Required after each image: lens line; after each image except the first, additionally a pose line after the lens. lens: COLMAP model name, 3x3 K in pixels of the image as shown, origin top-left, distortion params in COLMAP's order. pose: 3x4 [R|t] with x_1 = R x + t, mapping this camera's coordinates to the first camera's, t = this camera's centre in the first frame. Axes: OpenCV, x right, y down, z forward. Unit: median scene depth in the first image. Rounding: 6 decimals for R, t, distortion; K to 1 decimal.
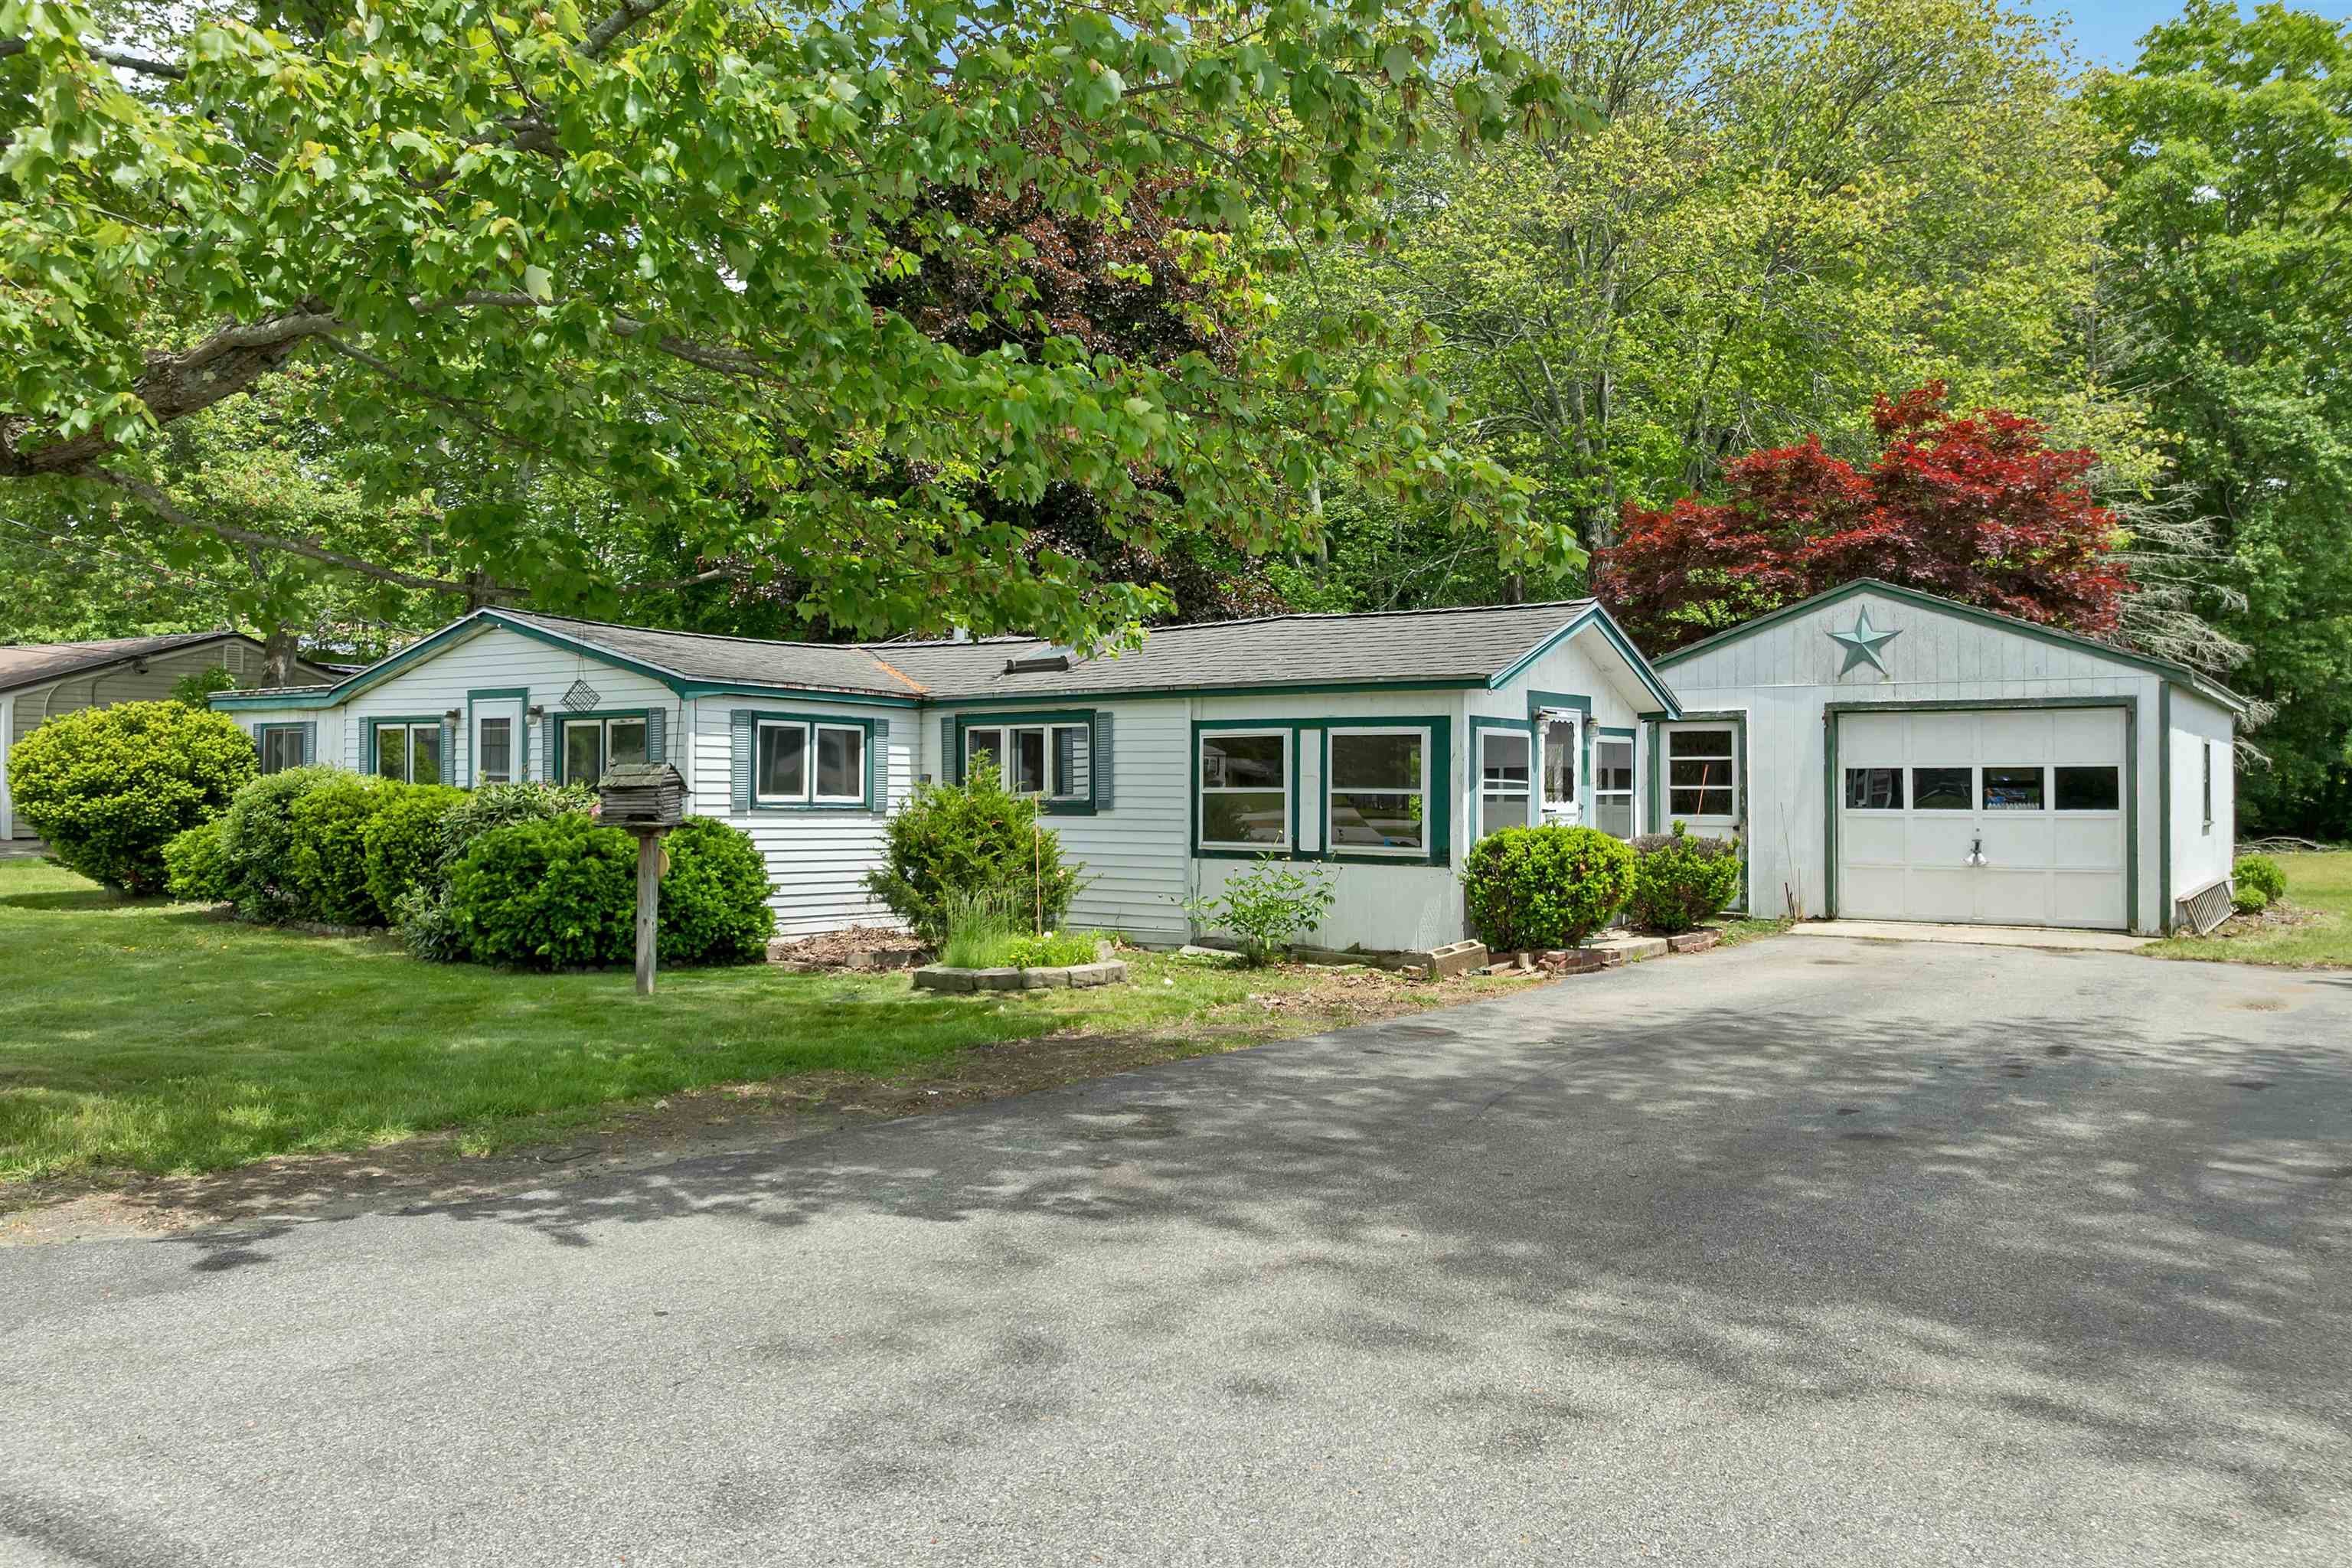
lens RADIAL K [[1731.9, 0, 1237.2], [0, 1731.9, 782.5], [0, 0, 1]] dist [-0.016627, -0.000458]
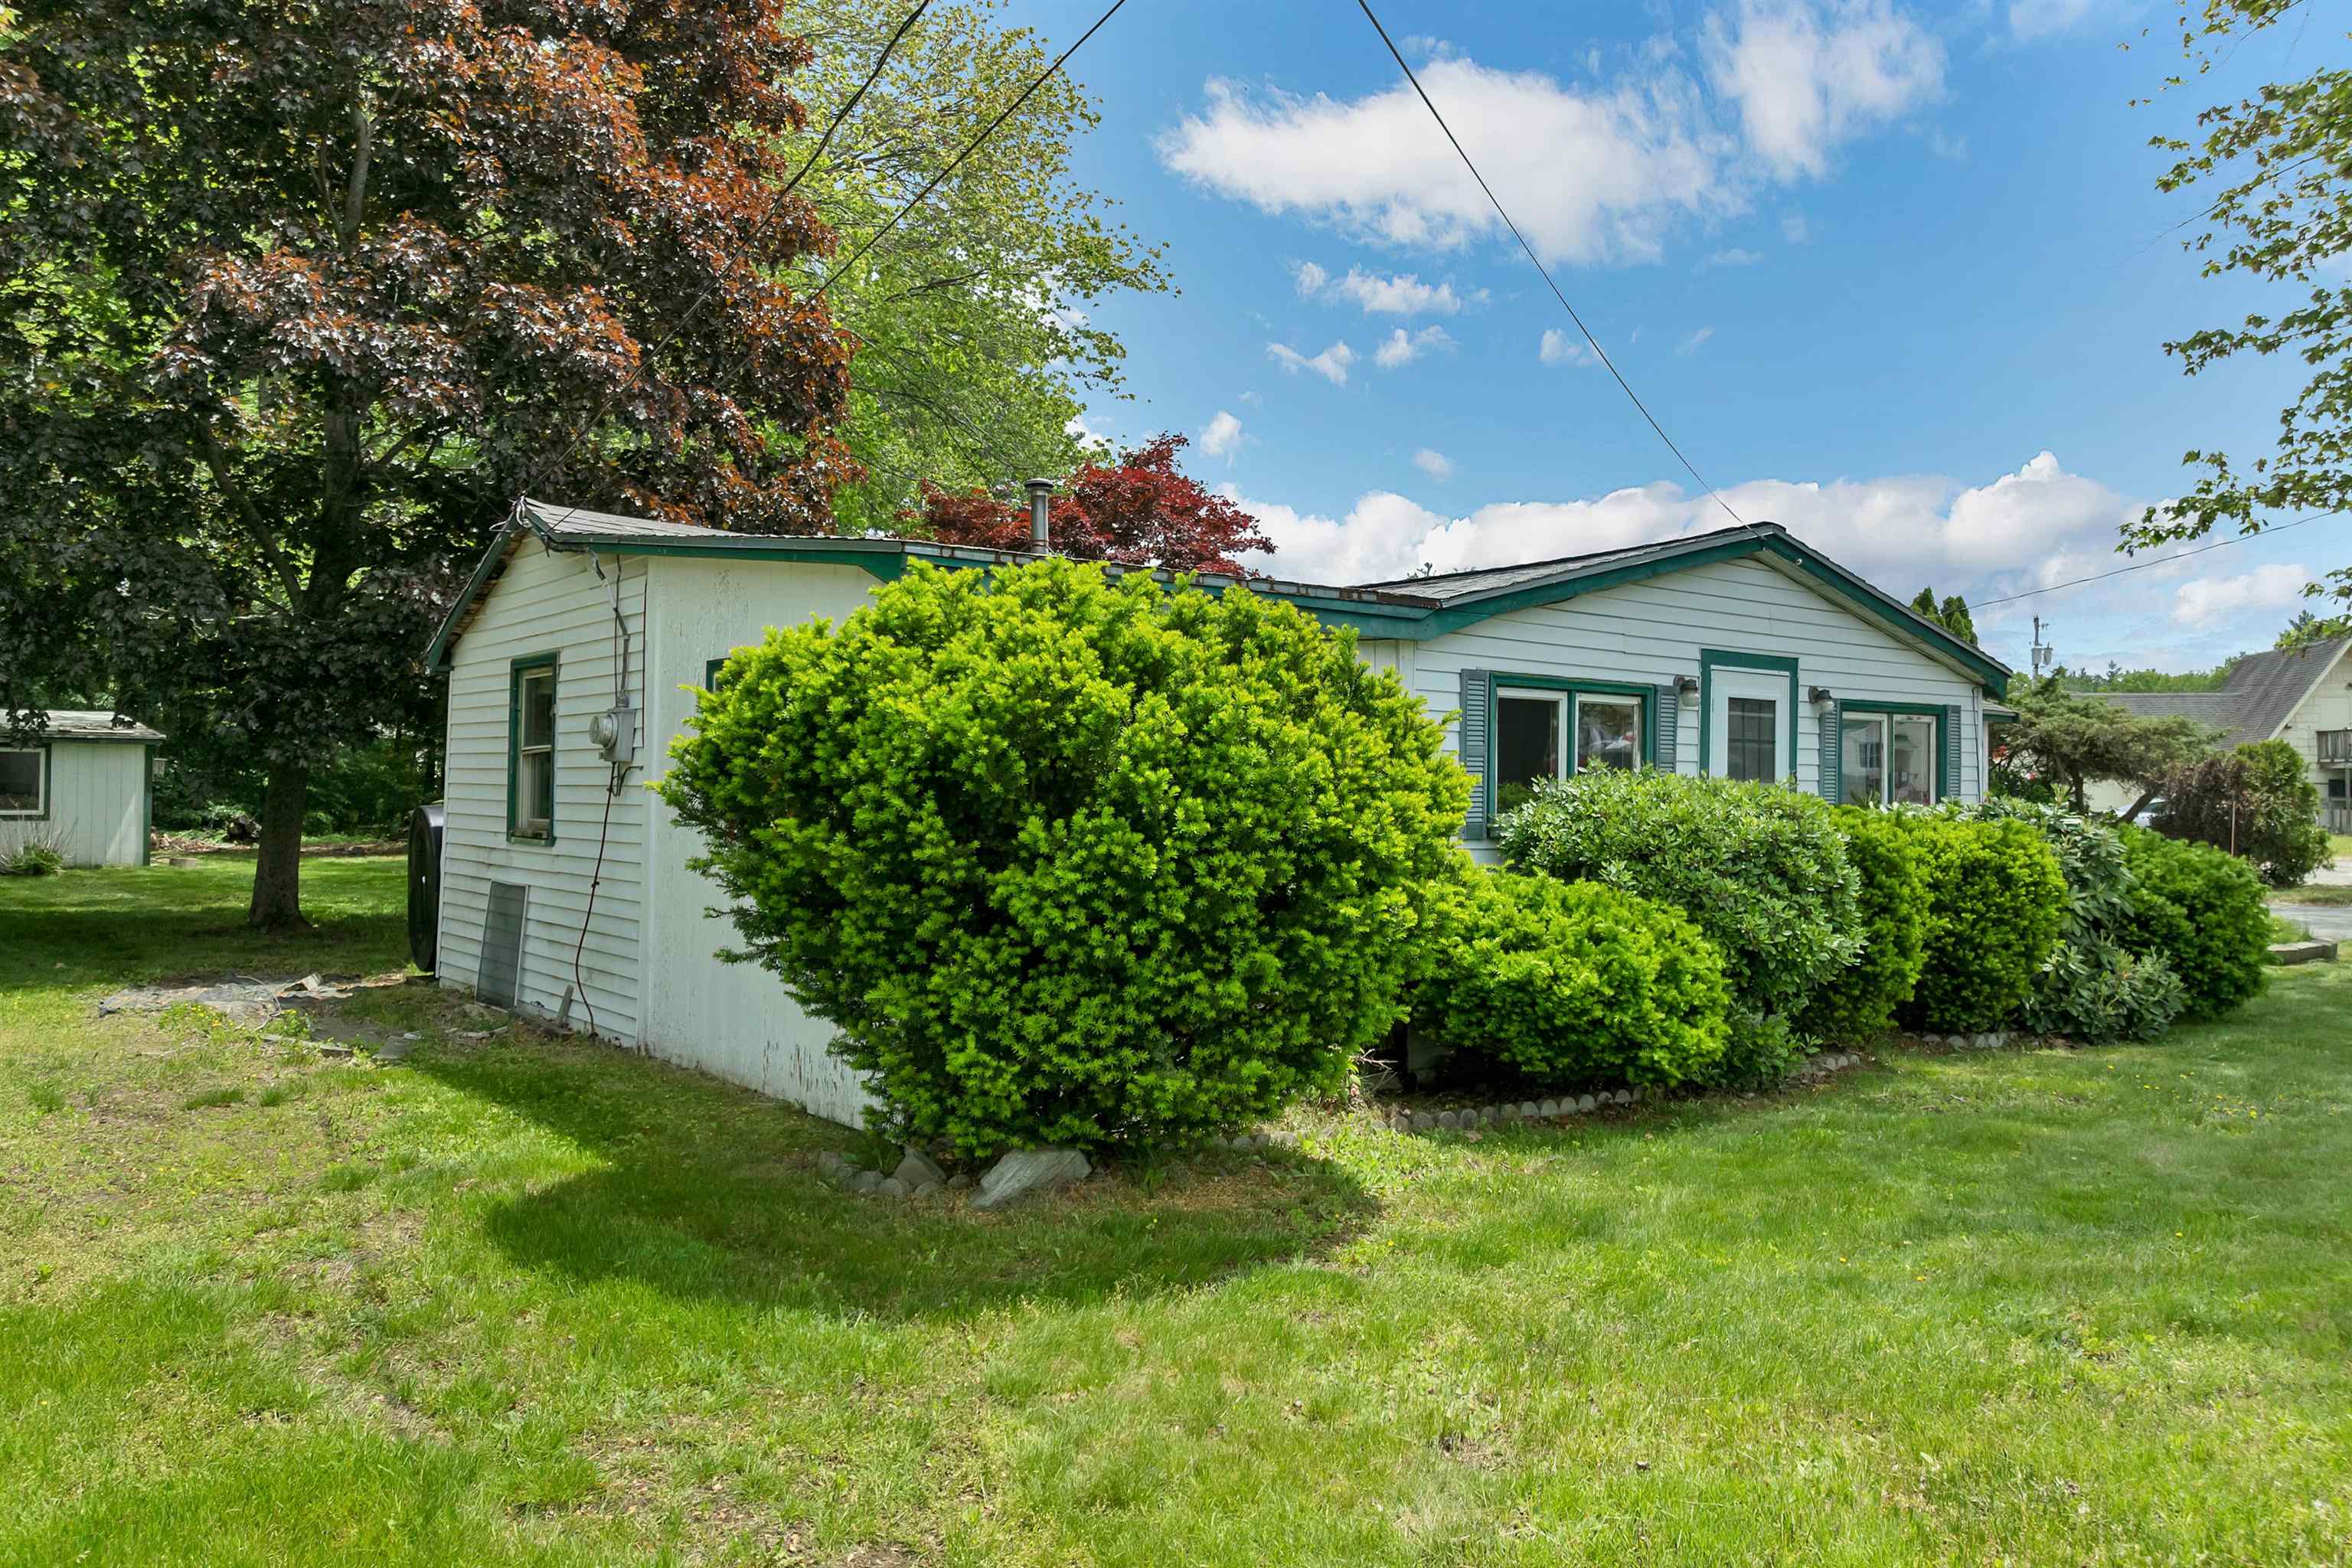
lens RADIAL K [[1731.9, 0, 1237.2], [0, 1731.9, 782.5], [0, 0, 1]] dist [-0.016627, -0.000458]
pose [[0.233412, -0.008406, 0.972342, -1.115966], [-0.009981, 0.999889, 0.011040, -0.011534], [-0.972327, -0.012282, 0.233302, 1.050913]]
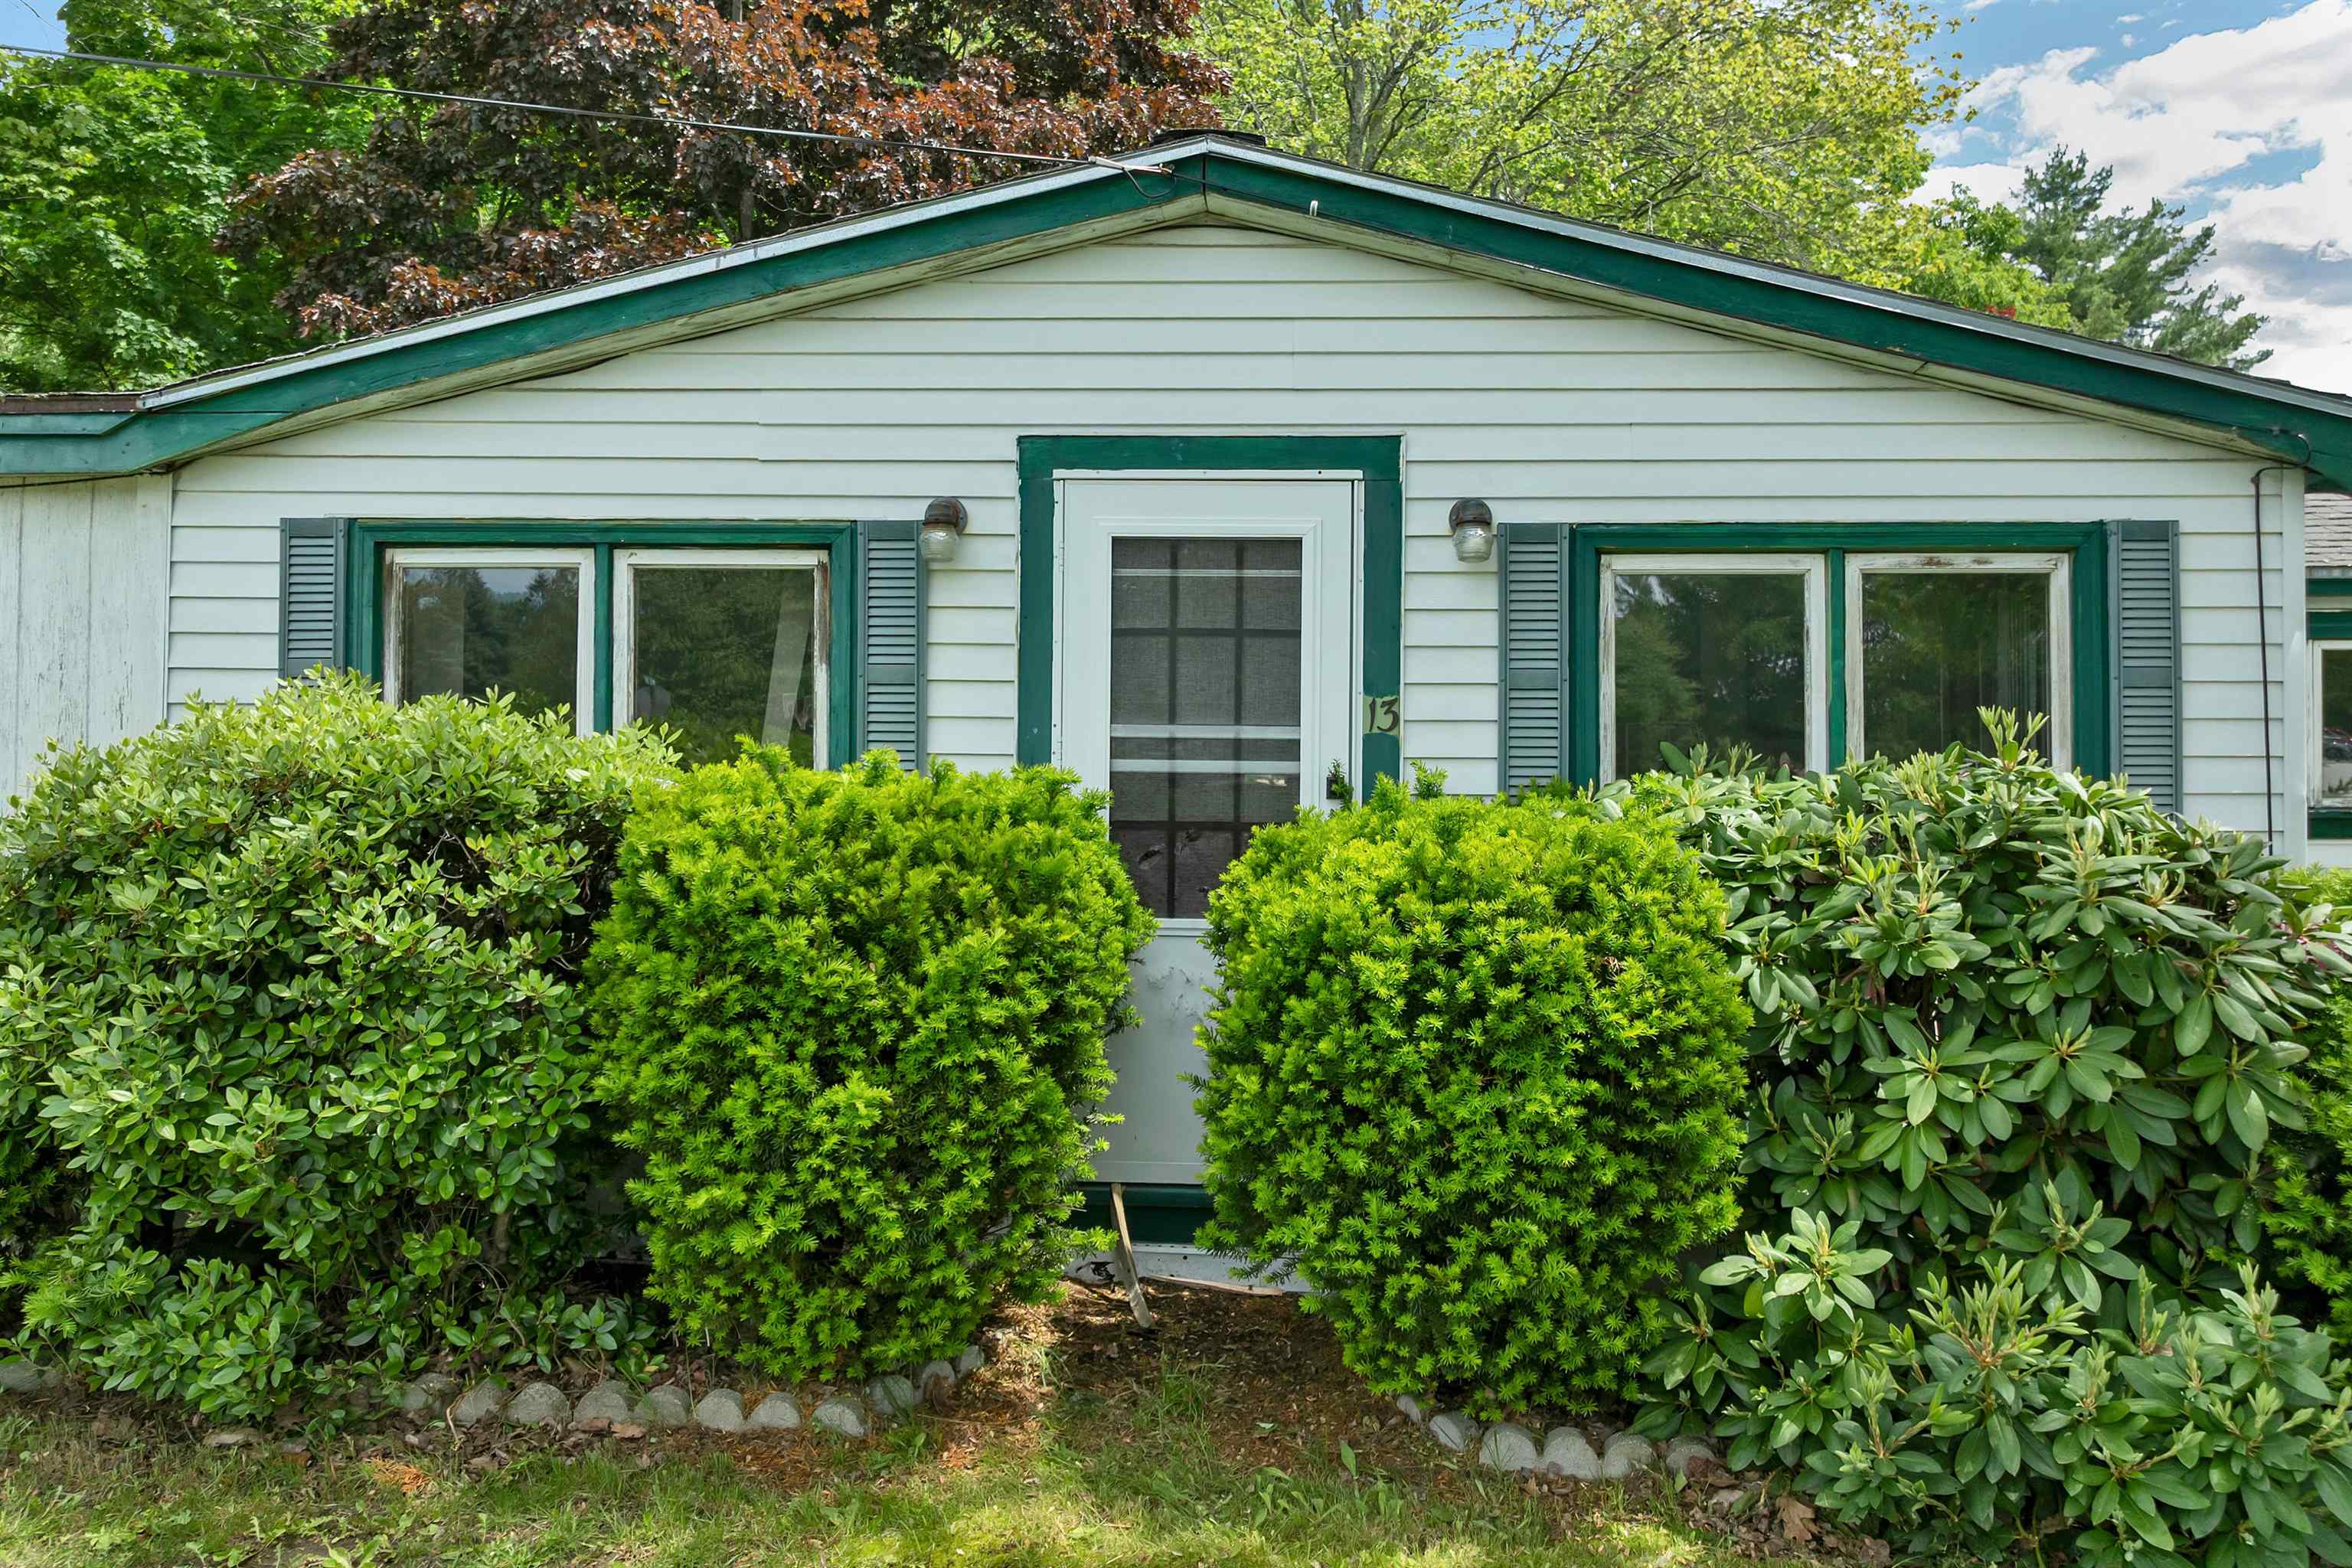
lens RADIAL K [[1731.9, 0, 1237.2], [0, 1731.9, 782.5], [0, 0, 1]] dist [-0.016627, -0.000458]
pose [[0.832893, -0.001900, 0.553430, -0.593176], [-0.000951, 0.999988, 0.004865, 0.002052], [-0.553433, -0.004579, 0.832881, 0.768427]]
